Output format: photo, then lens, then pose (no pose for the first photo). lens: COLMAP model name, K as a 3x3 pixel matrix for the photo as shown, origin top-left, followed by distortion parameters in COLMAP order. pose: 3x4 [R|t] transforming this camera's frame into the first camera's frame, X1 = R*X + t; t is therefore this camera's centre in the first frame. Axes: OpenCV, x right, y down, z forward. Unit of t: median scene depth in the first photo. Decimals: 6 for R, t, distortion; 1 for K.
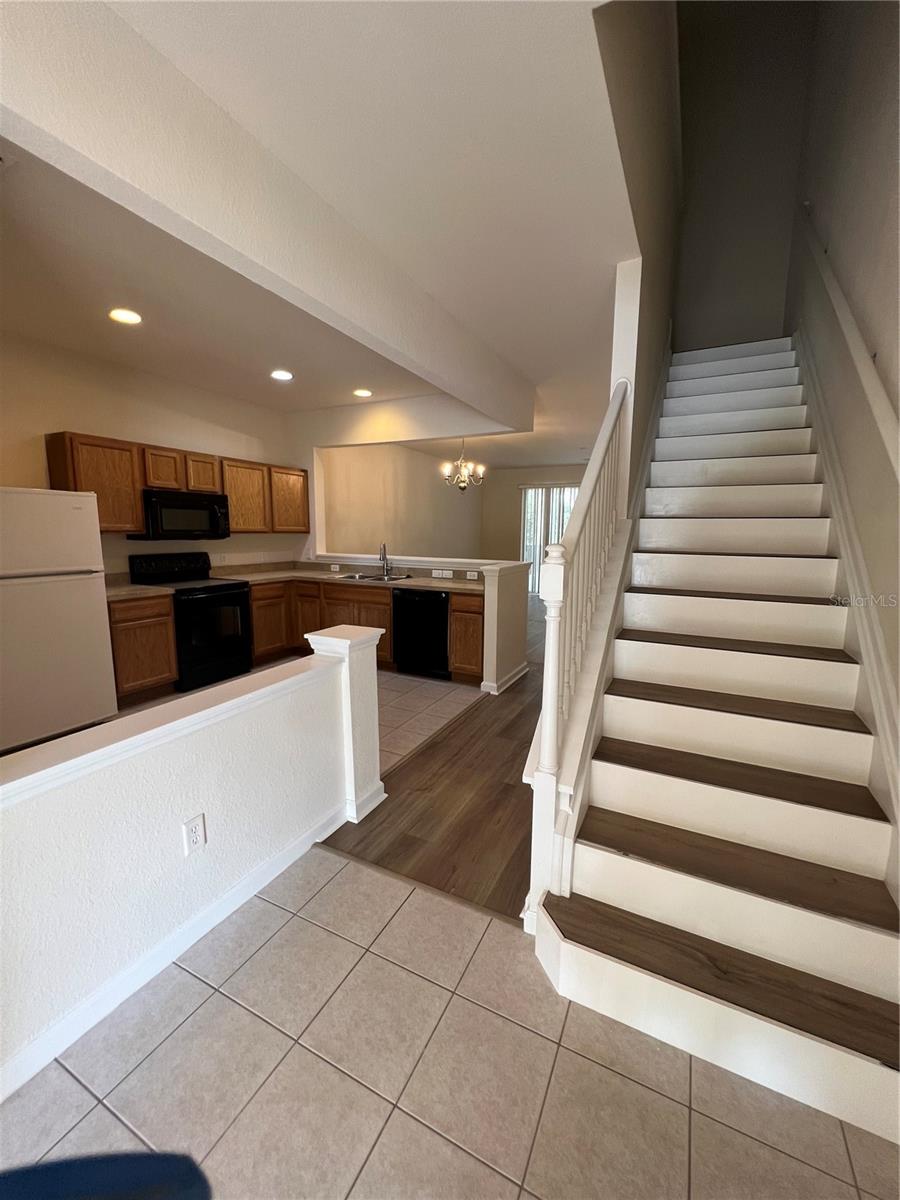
lens RADIAL K [[480.1, 0, 451.6], [0, 480.1, 599.1], [0, 0, 1]] dist [-0.000334, 0.000052]
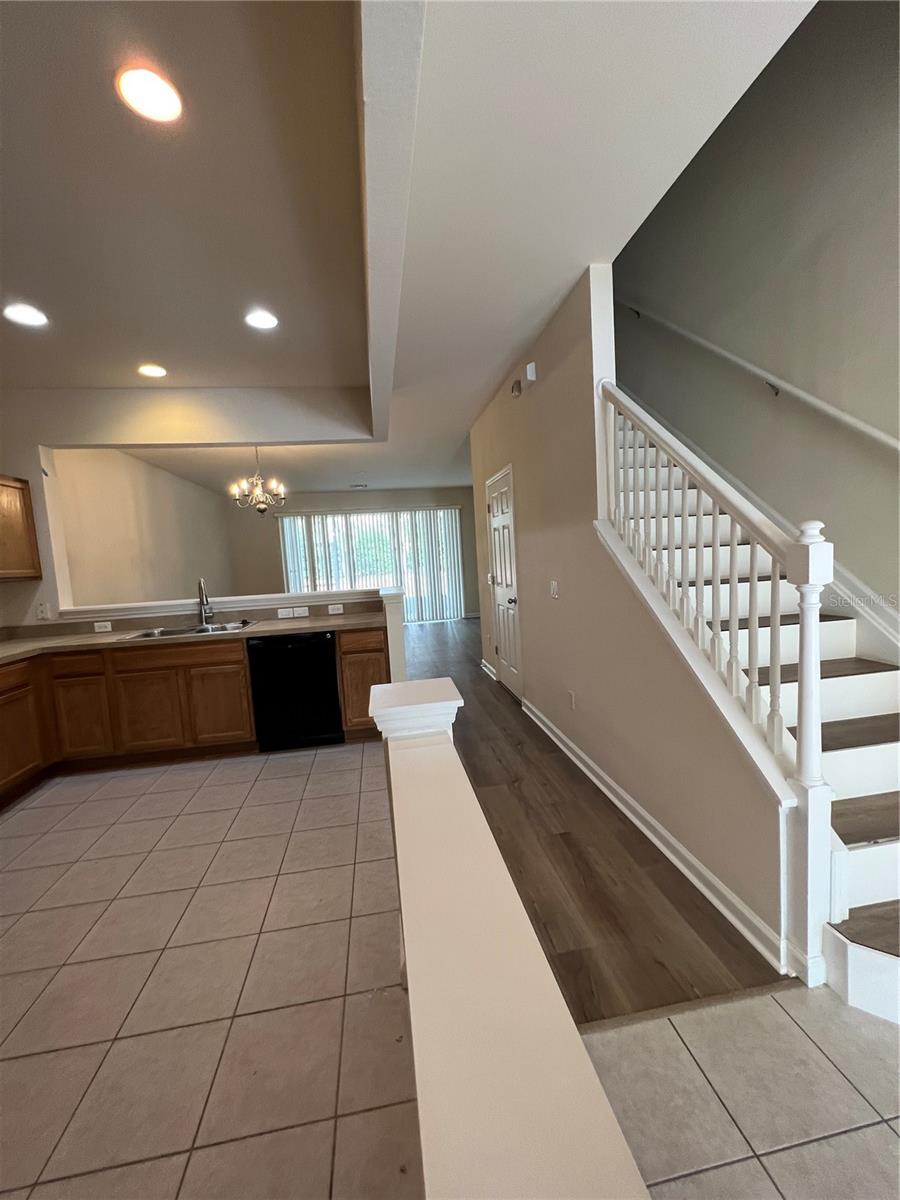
lens RADIAL K [[480.1, 0, 451.6], [0, 480.1, 599.1], [0, 0, 1]] dist [-0.000334, 0.000052]
pose [[0.810150, -0.109680, 0.575870, -0.274637], [0.151014, 0.988235, -0.024233, -0.016803], [-0.566437, 0.106597, 0.817182, 0.218268]]
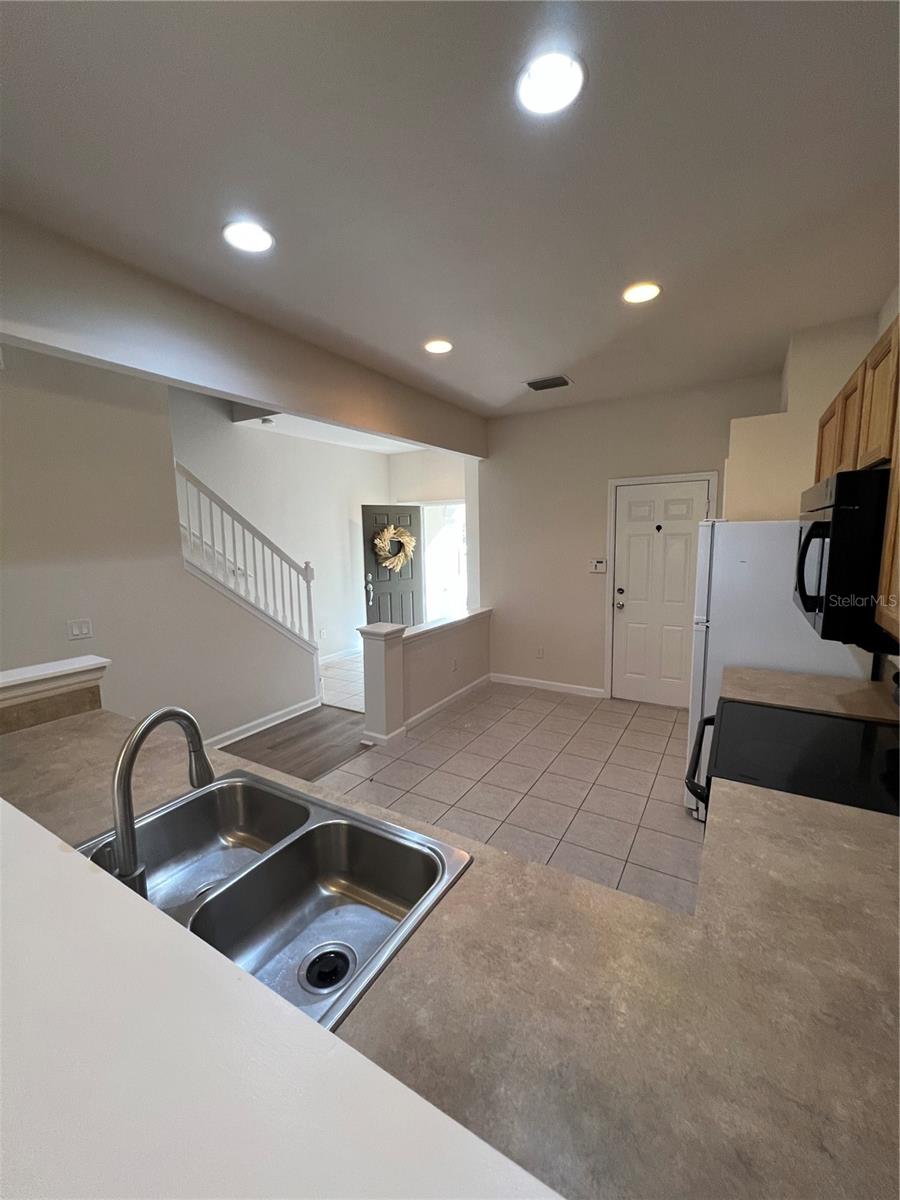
lens RADIAL K [[480.1, 0, 451.6], [0, 480.1, 599.1], [0, 0, 1]] dist [-0.000334, 0.000052]
pose [[-0.996964, -0.001059, 0.077854, -0.286678], [0.020467, 0.961176, 0.275177, -0.221067], [-0.075123, 0.275935, -0.958236, 1.241143]]
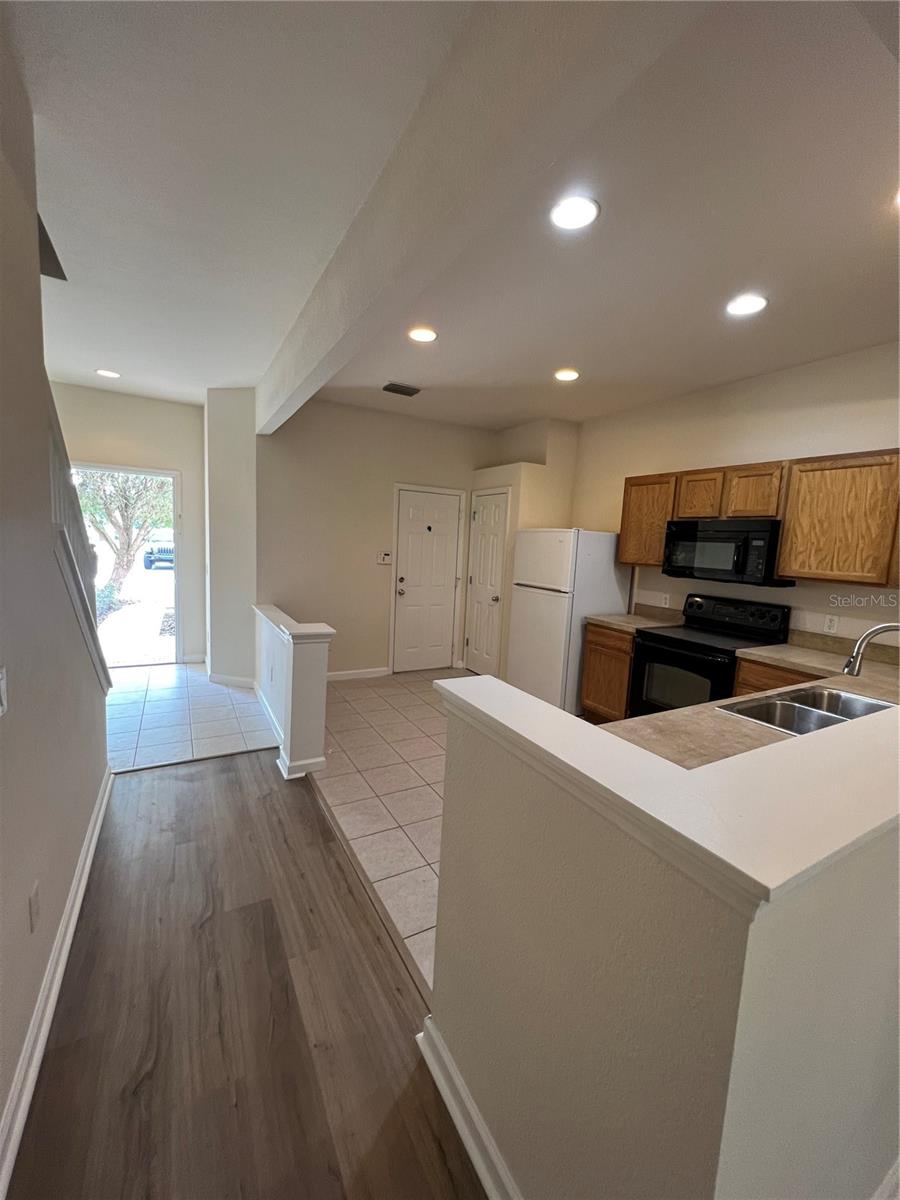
lens RADIAL K [[480.1, 0, 451.6], [0, 480.1, 599.1], [0, 0, 1]] dist [-0.000334, 0.000052]
pose [[-0.556468, 0.058946, -0.828776, 0.308565], [-0.176164, 0.966432, 0.187019, -0.154107], [0.811979, 0.250071, -0.527404, 0.996336]]
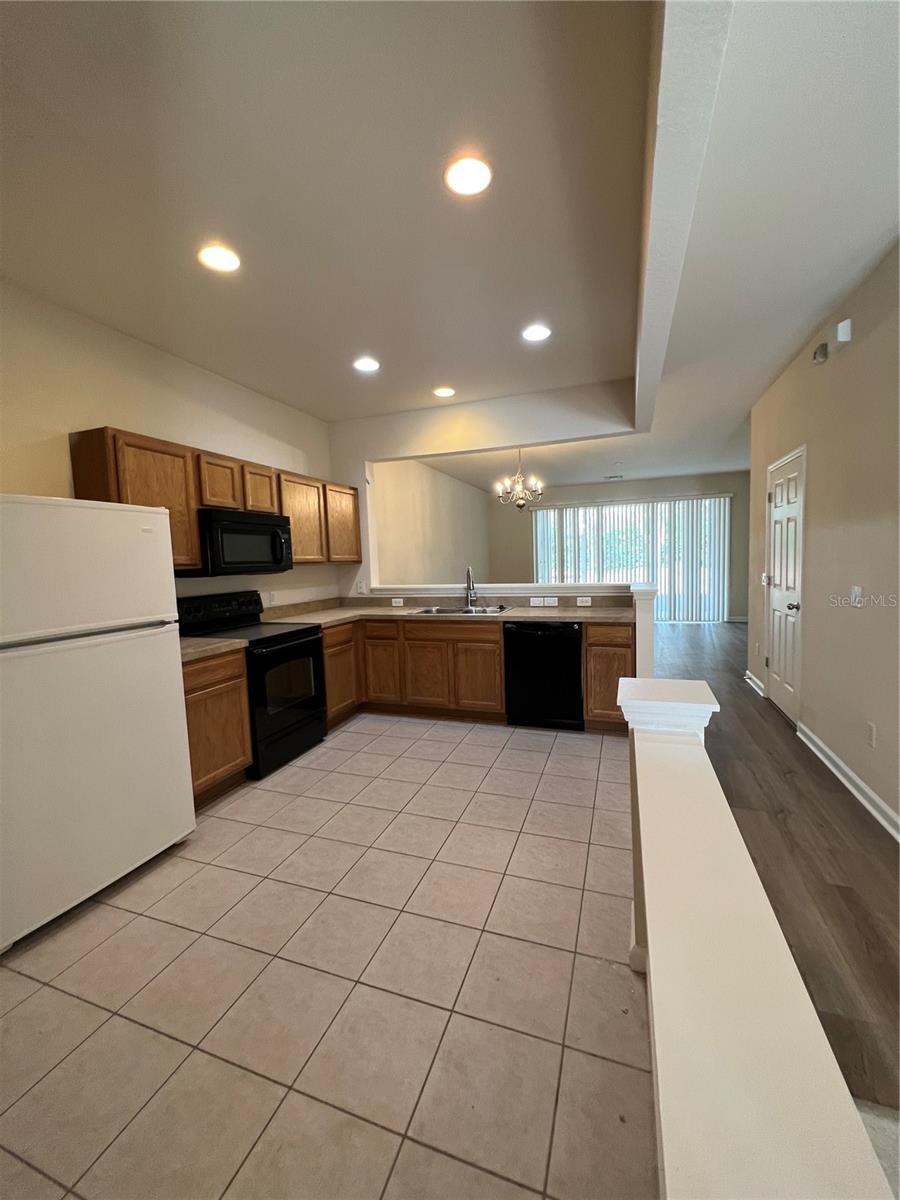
lens RADIAL K [[480.1, 0, 451.6], [0, 480.1, 599.1], [0, 0, 1]] dist [-0.000334, 0.000052]
pose [[0.991693, -0.053882, 0.116800, -0.294233], [0.061212, 0.996314, -0.060102, -0.017283], [-0.113131, 0.066752, 0.991335, 0.191666]]
